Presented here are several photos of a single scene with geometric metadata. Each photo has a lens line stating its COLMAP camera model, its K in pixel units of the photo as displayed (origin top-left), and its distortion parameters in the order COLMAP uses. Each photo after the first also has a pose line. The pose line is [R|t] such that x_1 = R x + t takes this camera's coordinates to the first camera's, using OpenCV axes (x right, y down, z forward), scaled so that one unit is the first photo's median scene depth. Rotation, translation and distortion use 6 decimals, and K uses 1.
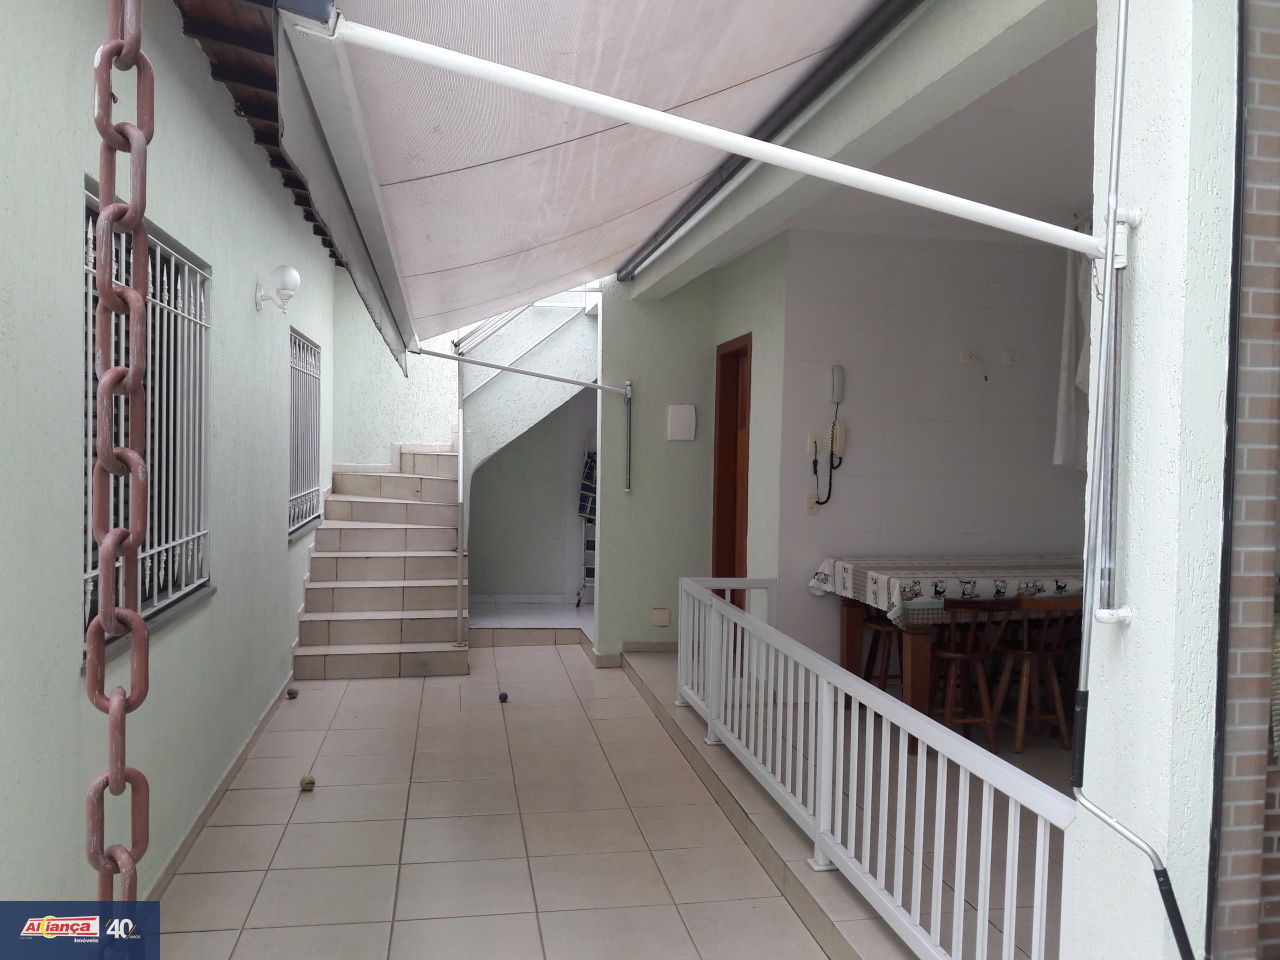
lens RADIAL K [[1035.9, 0, 640.0], [0, 1035.9, 480.0], [0, 0, 1]] dist [0.120085, -0.206452]
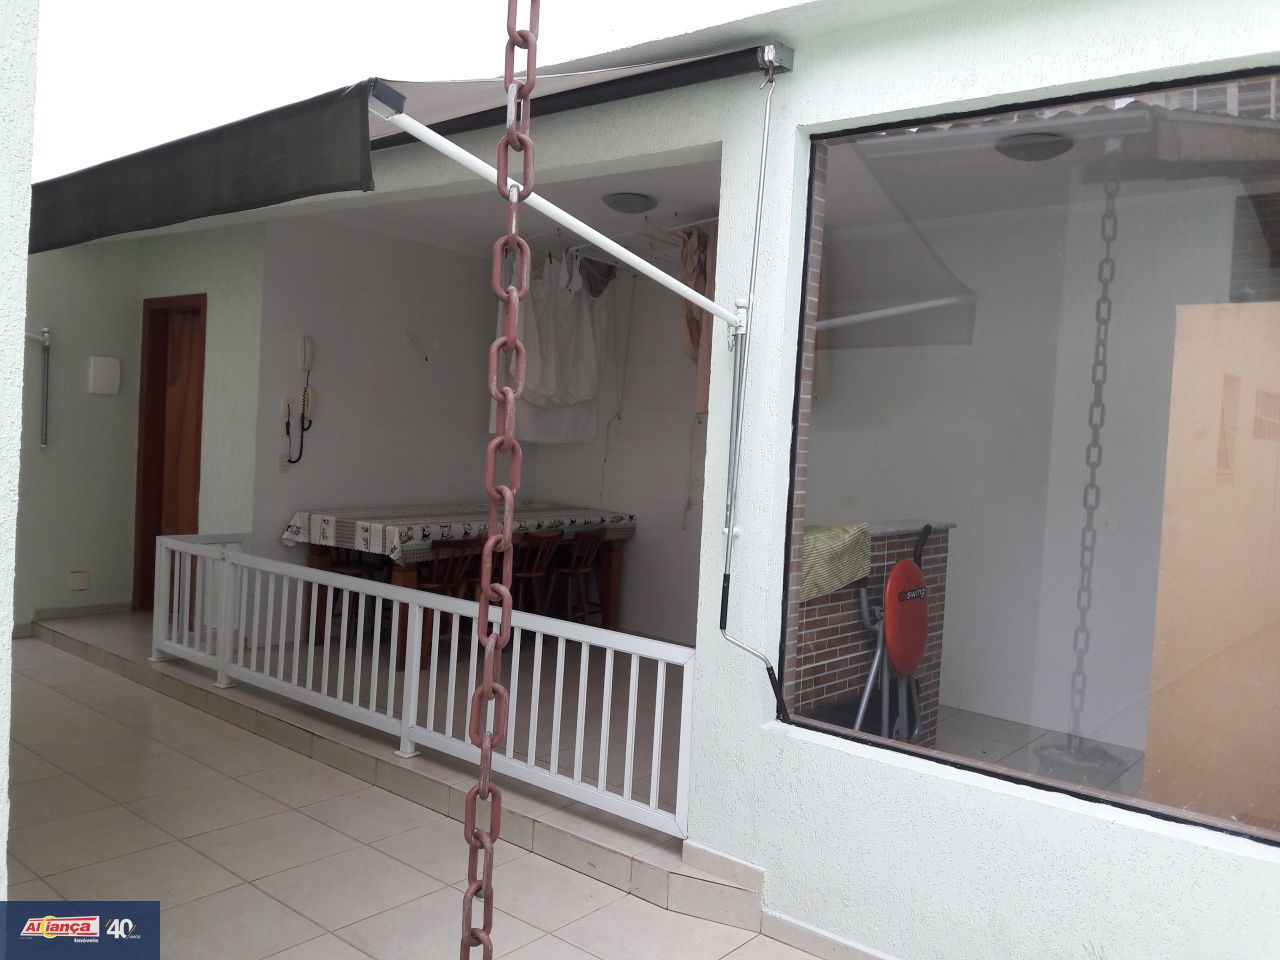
lens RADIAL K [[1035.9, 0, 640.0], [0, 1035.9, 480.0], [0, 0, 1]] dist [0.120085, -0.206452]
pose [[0.742452, -0.006853, 0.669864, -0.342202], [-0.022047, 0.999156, 0.034658, -0.005708], [-0.669536, -0.040501, 0.741674, -0.071952]]
